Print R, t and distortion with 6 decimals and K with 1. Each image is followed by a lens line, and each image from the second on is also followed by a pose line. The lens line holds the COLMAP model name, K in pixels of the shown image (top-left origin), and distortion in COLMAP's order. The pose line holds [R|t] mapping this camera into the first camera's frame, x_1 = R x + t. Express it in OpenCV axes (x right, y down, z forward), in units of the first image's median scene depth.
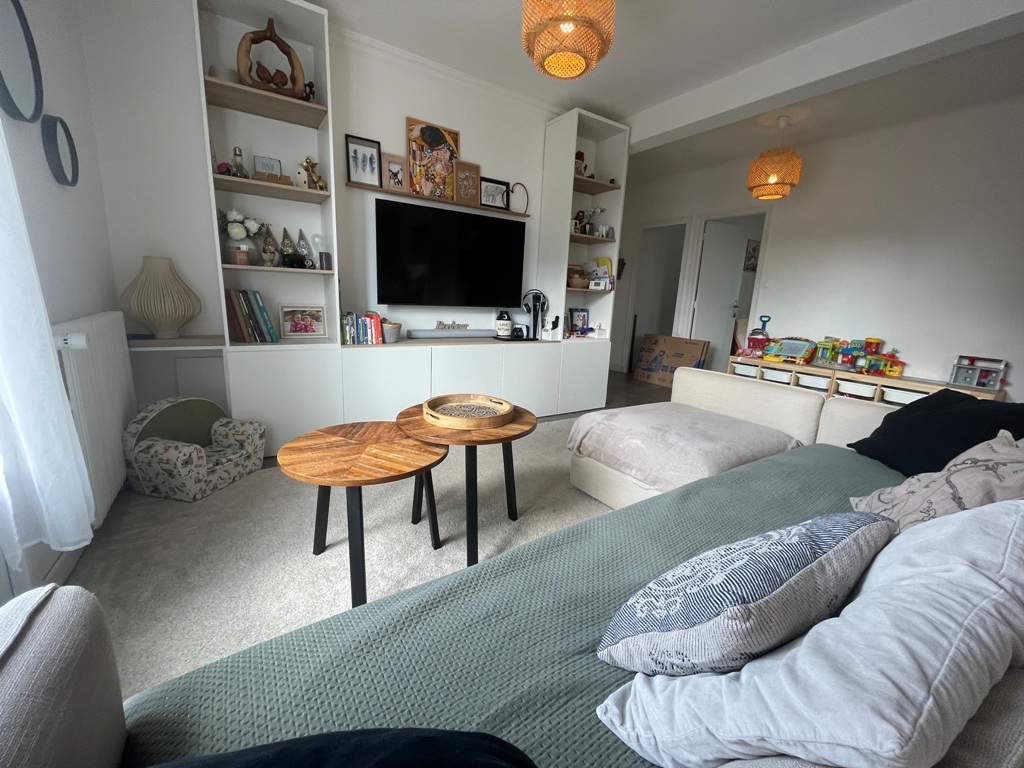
lens RADIAL K [[409.7, 0, 510.9], [0, 409.7, 384.3], [0, 0, 1]] dist [-0.001743, -0.000142]
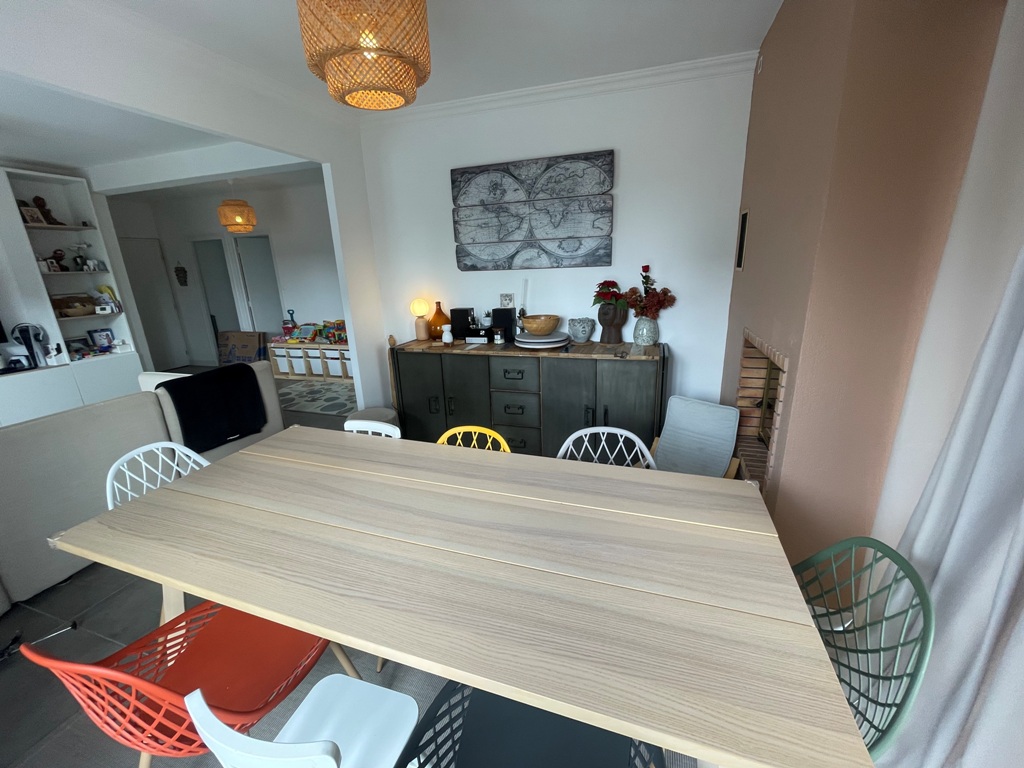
lens RADIAL K [[409.7, 0, 513.5], [0, 409.7, 379.4], [0, 0, 1]] dist [-0.001743, -0.000142]
pose [[0.786299, -0.238356, 0.570019, 0.423746], [0.200427, 0.971099, 0.129596, 0.039503], [-0.584435, 0.012346, 0.811347, -0.659334]]
